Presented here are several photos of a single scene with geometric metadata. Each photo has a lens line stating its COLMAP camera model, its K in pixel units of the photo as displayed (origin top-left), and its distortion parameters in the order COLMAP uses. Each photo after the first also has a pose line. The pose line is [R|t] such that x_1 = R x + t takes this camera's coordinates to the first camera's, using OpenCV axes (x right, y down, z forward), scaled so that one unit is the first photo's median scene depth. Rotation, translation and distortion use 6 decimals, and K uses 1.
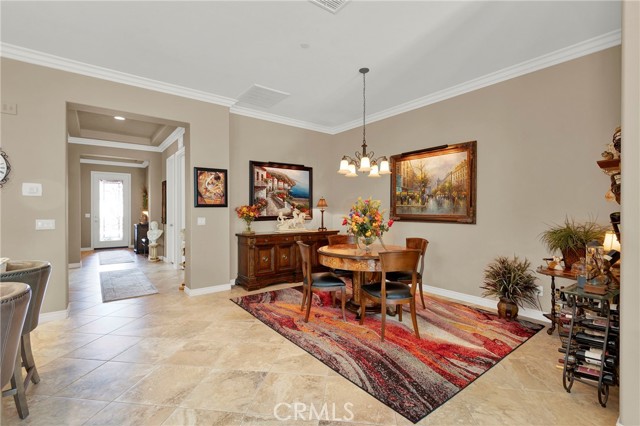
lens RADIAL K [[285.6, 0, 323.5], [0, 285.6, 211.4], [0, 0, 1]] dist [0.000885, 0.000459]
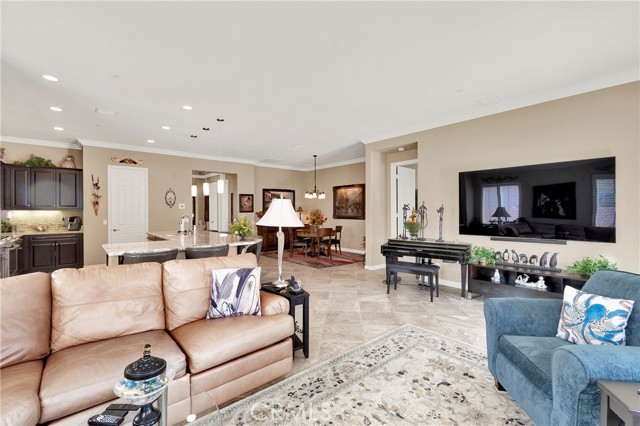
lens RADIAL K [[285.6, 0, 323.5], [0, 285.6, 211.4], [0, 0, 1]] dist [0.000885, 0.000459]
pose [[0.998895, -0.002966, 0.046906, 0.078860], [0.003019, 0.999995, -0.001051, -0.017620], [-0.046903, 0.001191, 0.998899, -1.130834]]
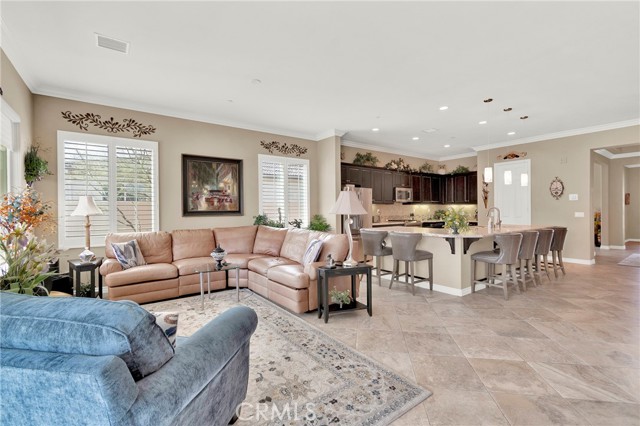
lens RADIAL K [[288.7, 0, 321.9], [0, 288.7, 211.6], [0, 0, 1]] dist [0.001526, -0.000436]
pose [[-0.031972, 0.006487, -0.999468, 0.788999], [0.003859, 0.999972, 0.006367, 0.003566], [0.999481, -0.003653, -0.031996, -0.521516]]
